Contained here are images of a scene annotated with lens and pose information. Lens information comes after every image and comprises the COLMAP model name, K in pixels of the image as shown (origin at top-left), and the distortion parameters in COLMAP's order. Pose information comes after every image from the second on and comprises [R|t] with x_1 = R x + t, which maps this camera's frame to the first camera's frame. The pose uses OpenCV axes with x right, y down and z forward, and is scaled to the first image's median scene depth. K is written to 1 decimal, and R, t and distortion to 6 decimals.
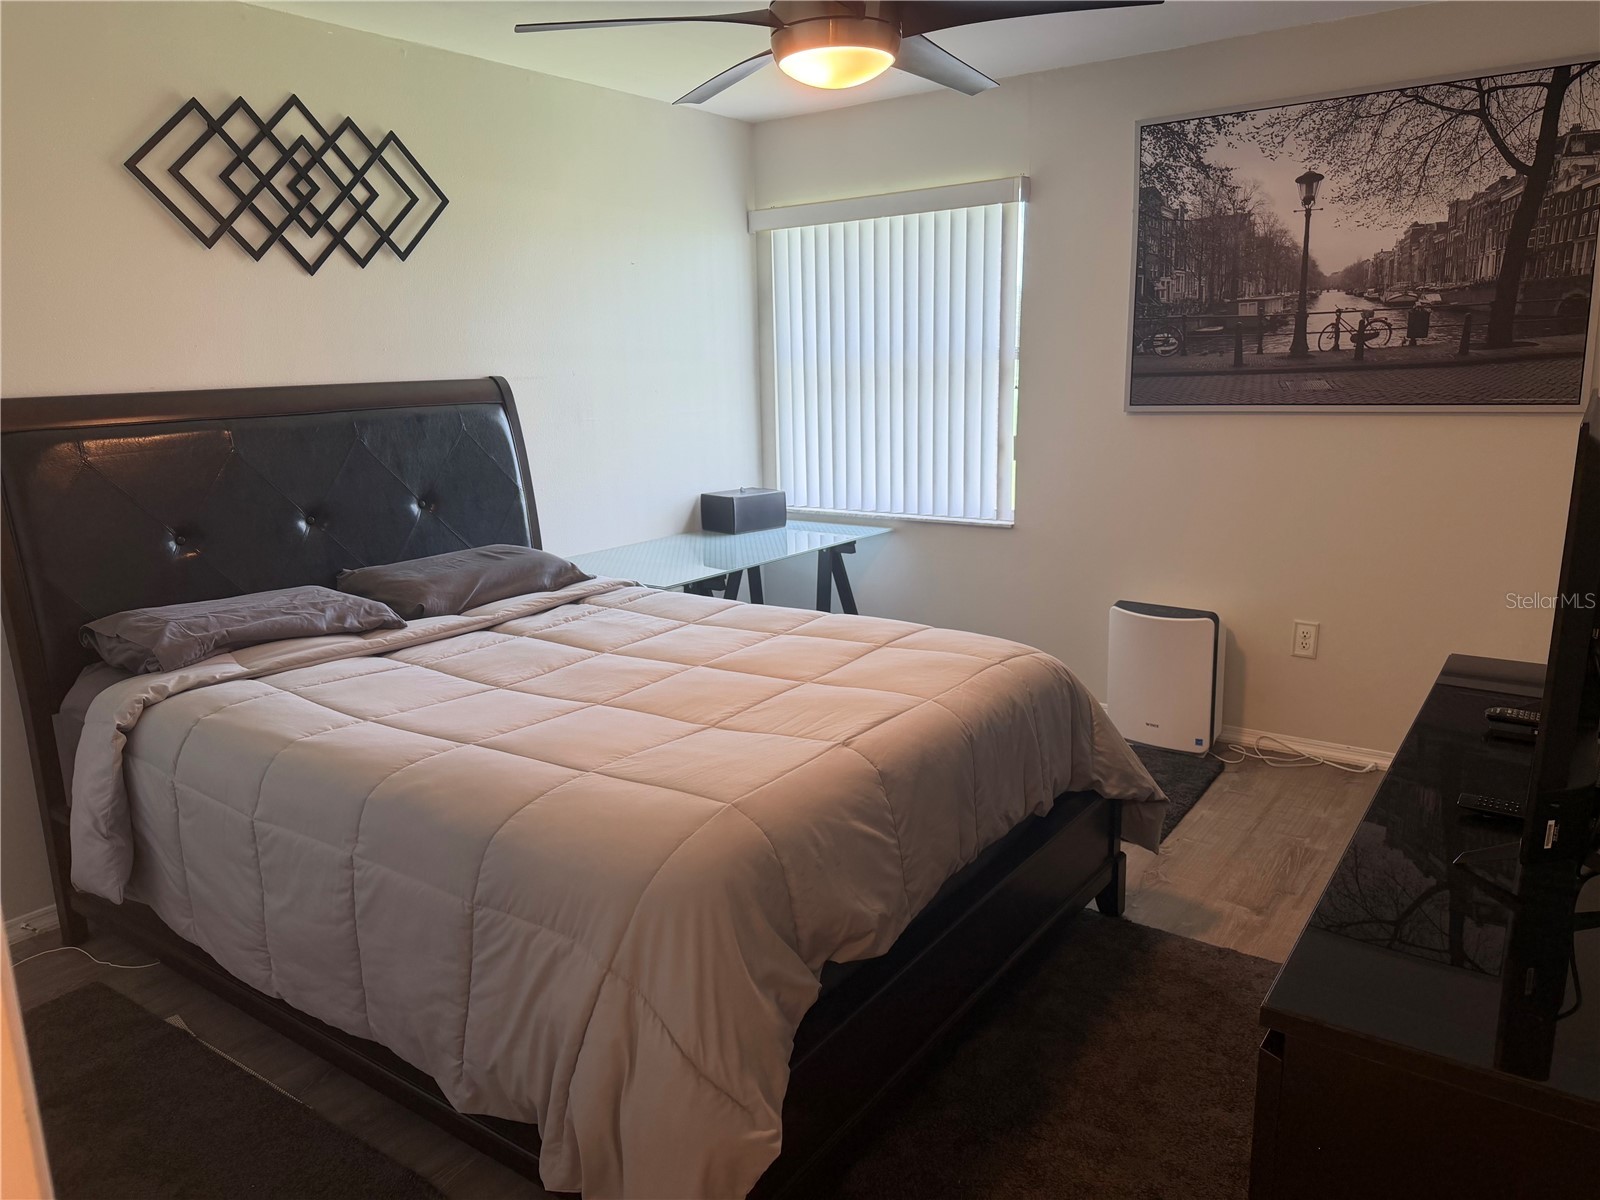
lens RADIAL K [[1122.7, 0, 800.0], [0, 1122.7, 600.0], [0, 0, 1]] dist [0.001593, -0.003538]
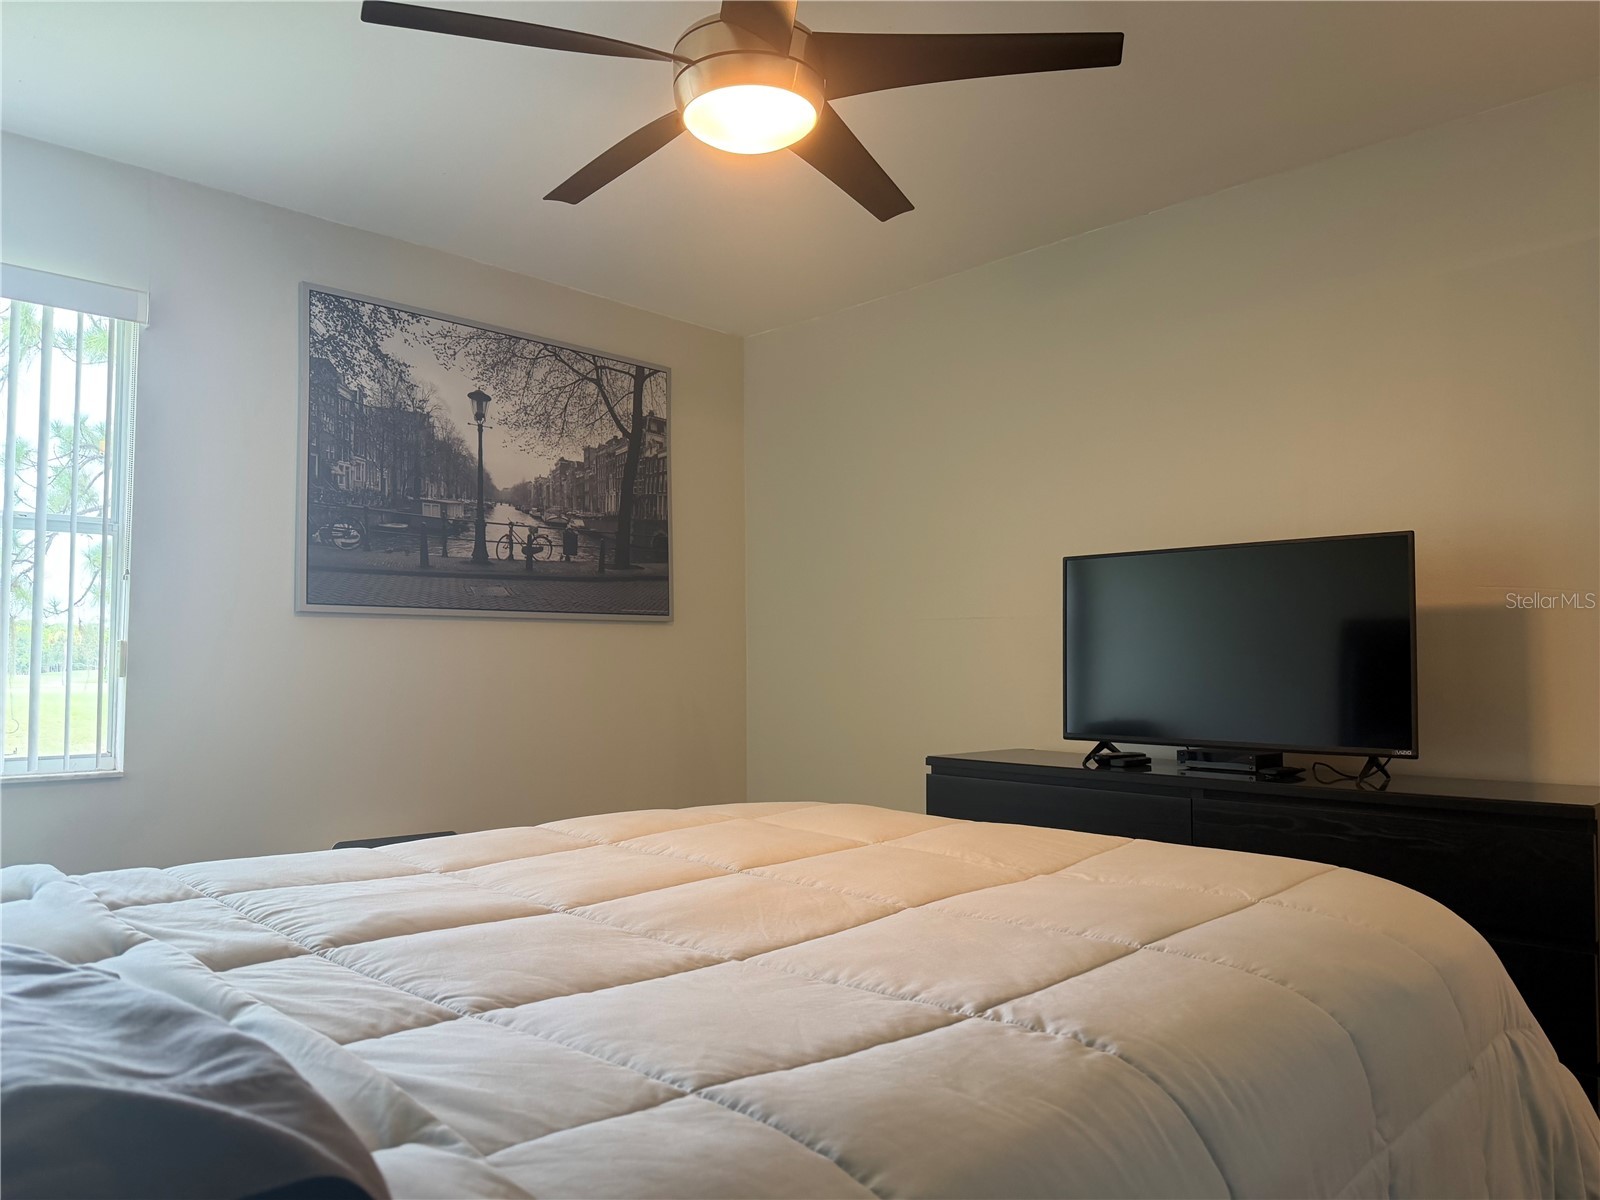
lens RADIAL K [[1109.0, 0, 807.0], [0, 1109.0, 613.7], [0, 0, 1]] dist [0.177765, -0.377453]
pose [[0.171920, 0.068833, 0.982703, -0.517191], [0.202612, 0.973758, -0.103653, -0.007705], [-0.964050, 0.216928, 0.153462, 0.593693]]
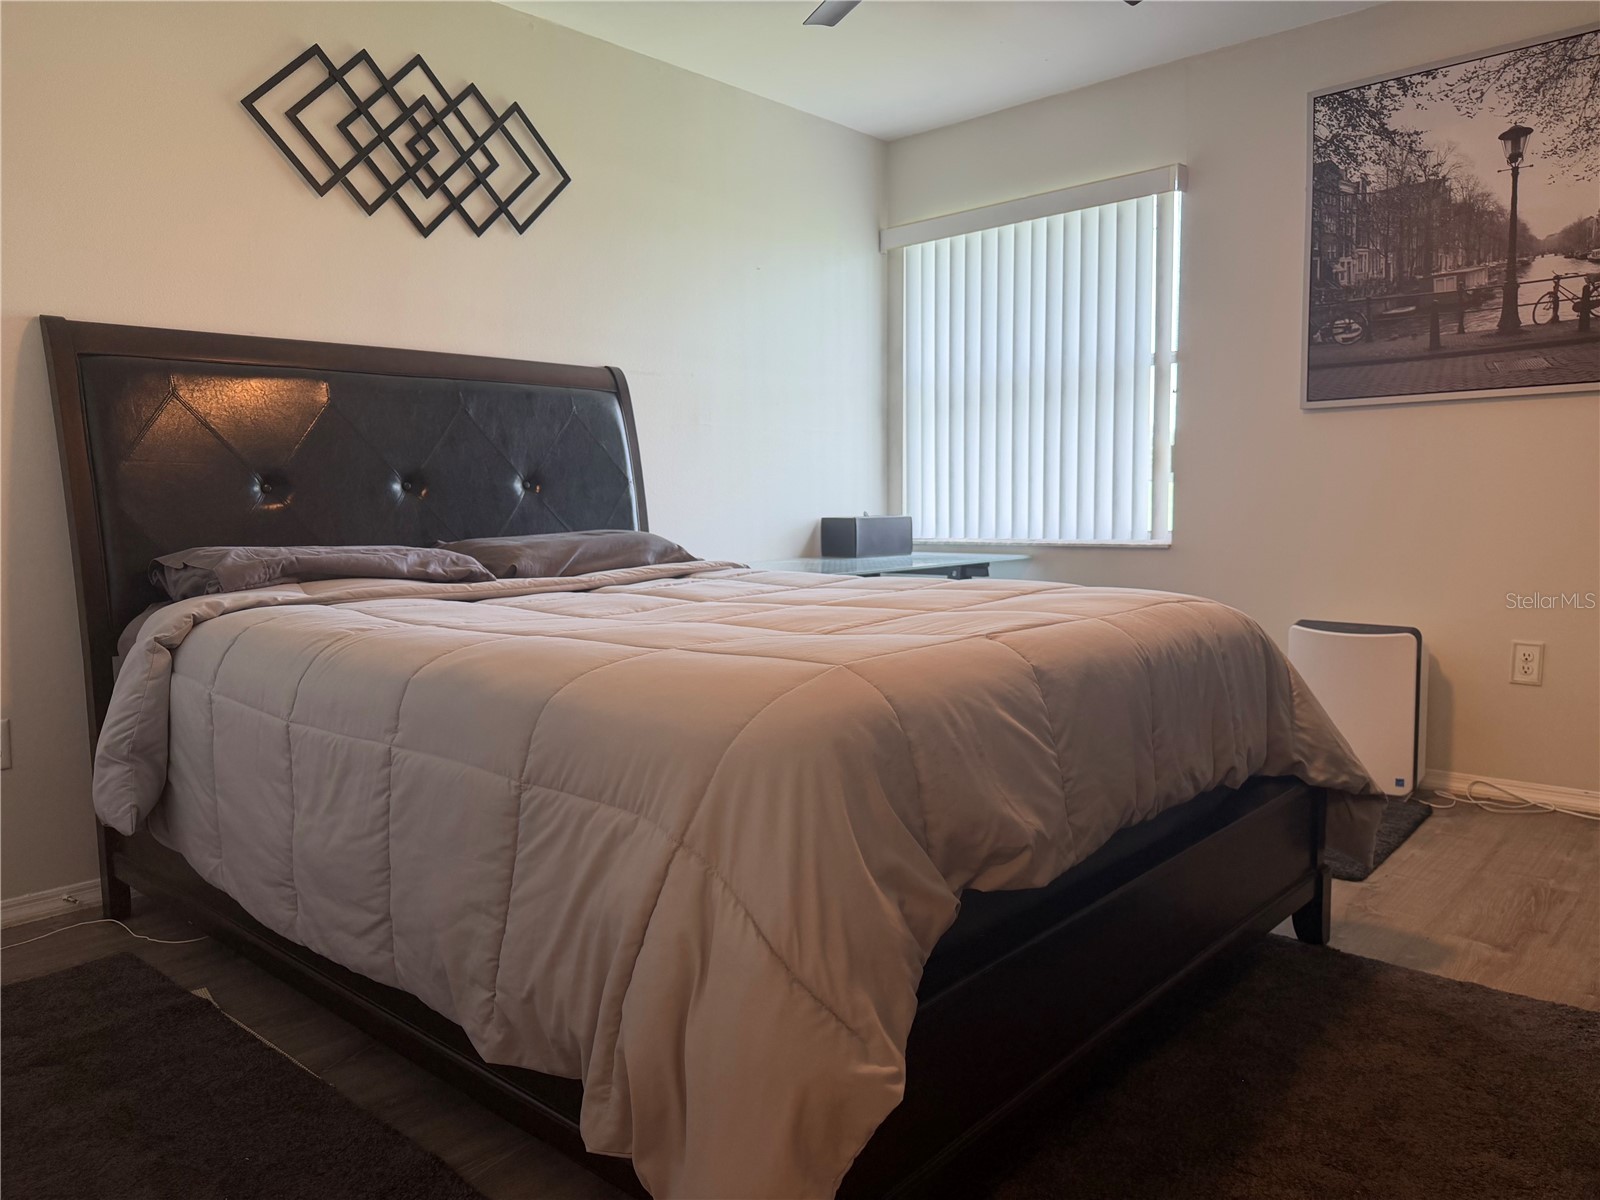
lens RADIAL K [[1129.6, 0, 809.7], [0, 1129.6, 607.5], [0, 0, 1]] dist [-0.000564, -0.003587]
pose [[0.994542, 0.017047, -0.102934, -0.003109], [-0.028385, 0.993559, -0.109704, 0.111669], [0.100400, 0.112027, 0.988620, 0.105148]]
